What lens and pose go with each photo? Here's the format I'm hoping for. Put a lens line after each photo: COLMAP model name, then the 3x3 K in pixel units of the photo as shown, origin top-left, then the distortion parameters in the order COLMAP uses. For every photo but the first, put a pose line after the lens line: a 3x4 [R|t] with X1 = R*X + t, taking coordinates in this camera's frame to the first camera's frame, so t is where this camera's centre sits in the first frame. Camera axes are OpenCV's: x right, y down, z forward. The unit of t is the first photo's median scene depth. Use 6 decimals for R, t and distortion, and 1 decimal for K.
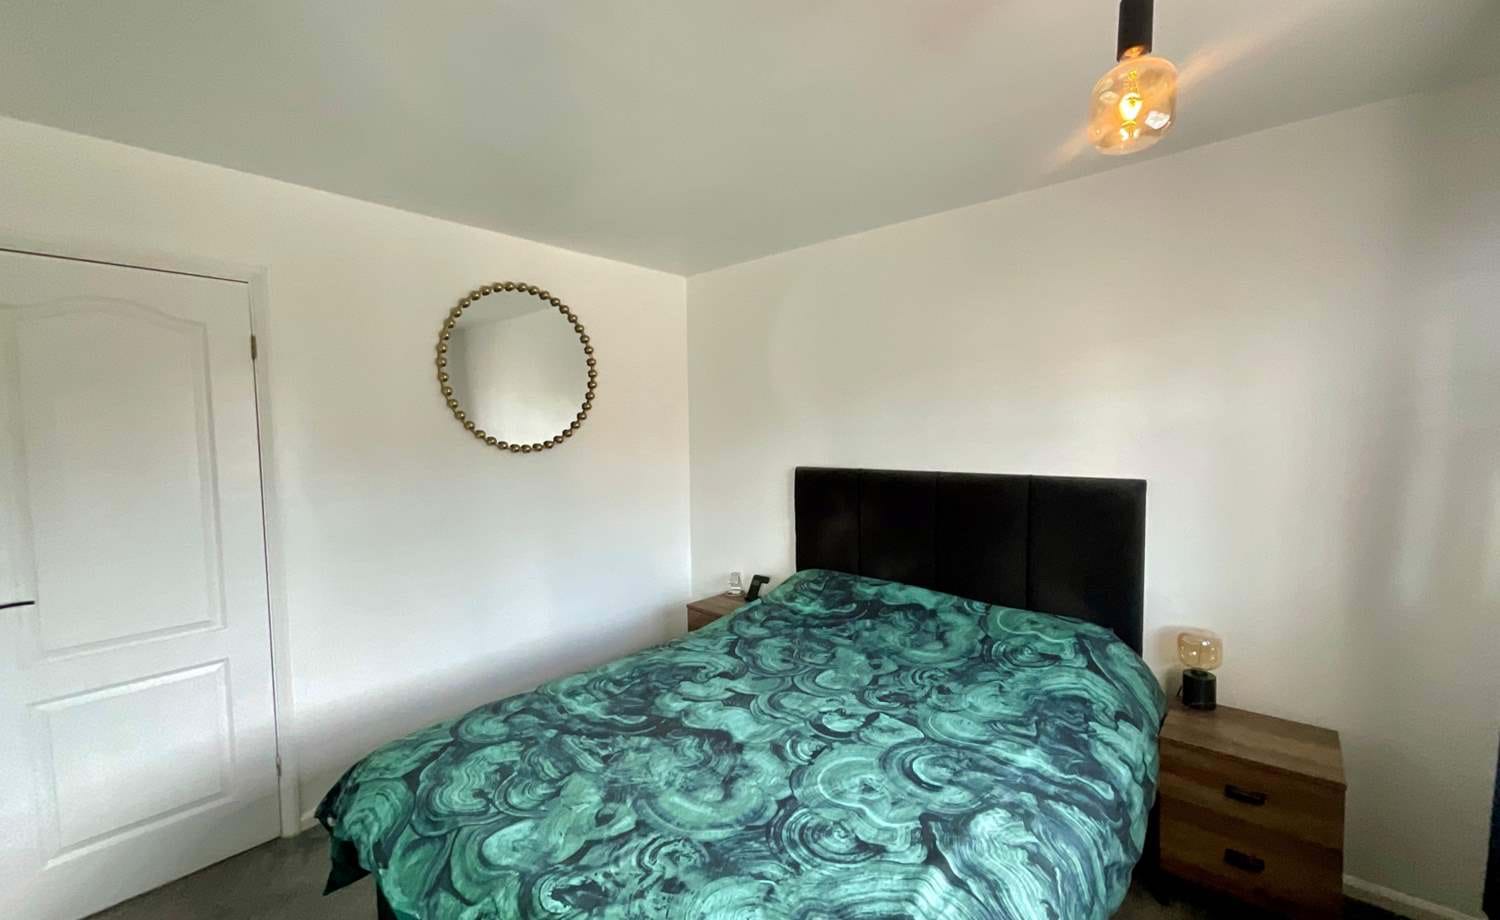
lens RADIAL K [[615.1, 0, 750.0], [0, 615.1, 460.0], [0, 0, 1]] dist [0.000752, 0.000358]
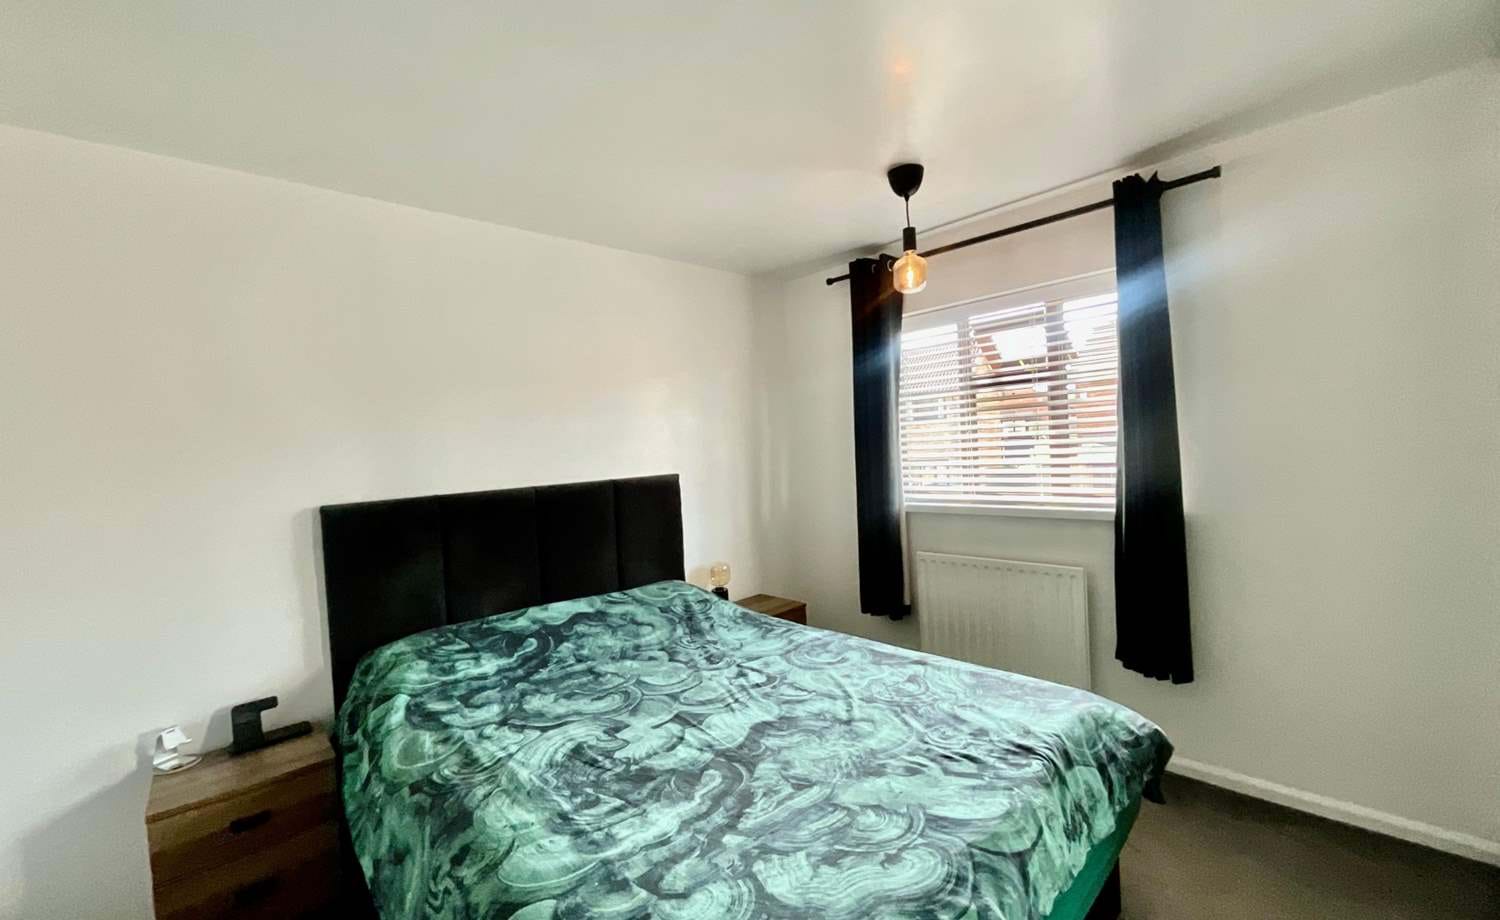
lens RADIAL K [[615.1, 0, 750.0], [0, 615.1, 460.0], [0, 0, 1]] dist [0.000752, 0.000358]
pose [[0.082776, -0.010632, 0.996511, -0.942526], [0.109220, 0.994016, 0.001533, 0.018733], [-0.990565, 0.108712, 0.083442, 0.819092]]
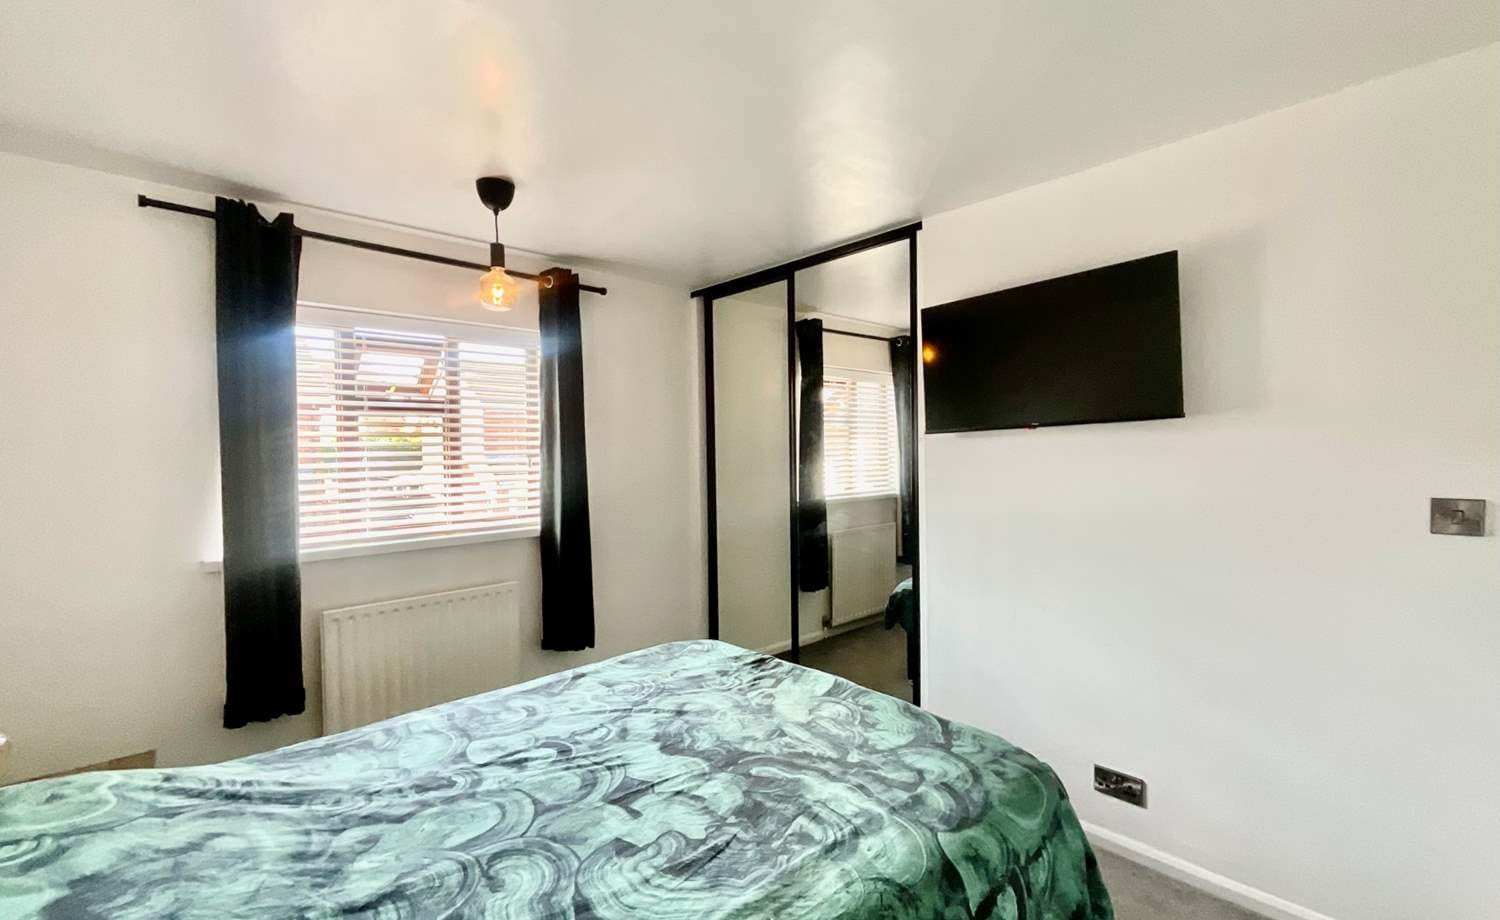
lens RADIAL K [[624.0, 0, 764.4], [0, 624.0, 462.9], [0, 0, 1]] dist [0.001595, 0.000495]
pose [[-0.996978, 0.030431, 0.071472, -0.254324], [0.035925, 0.996392, 0.076887, -0.061680], [-0.068874, 0.079222, -0.994475, 1.767807]]
